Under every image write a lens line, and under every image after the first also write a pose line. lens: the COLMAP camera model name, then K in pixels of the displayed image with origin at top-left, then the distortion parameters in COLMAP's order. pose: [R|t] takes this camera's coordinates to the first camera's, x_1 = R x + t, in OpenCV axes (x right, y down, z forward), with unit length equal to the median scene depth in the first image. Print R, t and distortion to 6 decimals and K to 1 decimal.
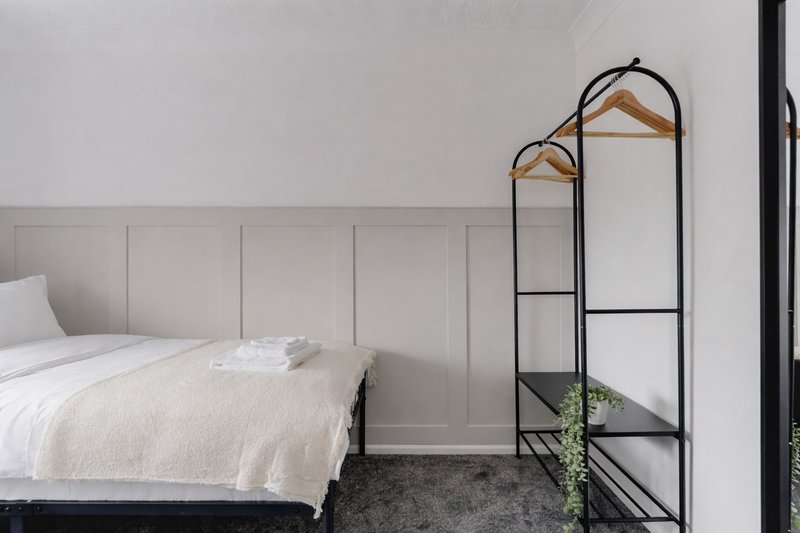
lens RADIAL K [[392.9, 0, 400.0], [0, 392.9, 266.5], [0, 0, 1]] dist [-0.001093, -0.000147]
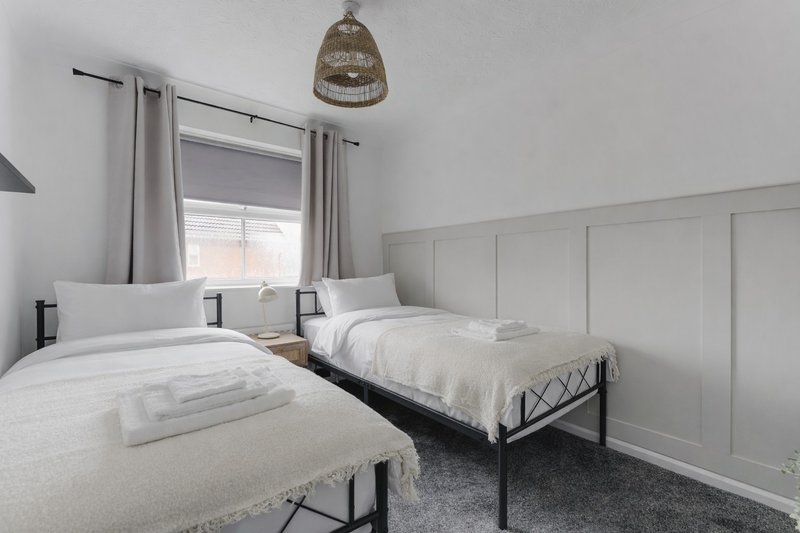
lens RADIAL K [[358.3, 0, 400.0], [0, 358.3, 266.5], [0, 0, 1]] dist [0.000529, 0.000110]
pose [[0.613092, -0.004434, -0.789999, 0.349272], [0.006318, 0.999980, -0.000709, 0.002357], [0.789986, -0.004557, 0.613107, -0.003133]]
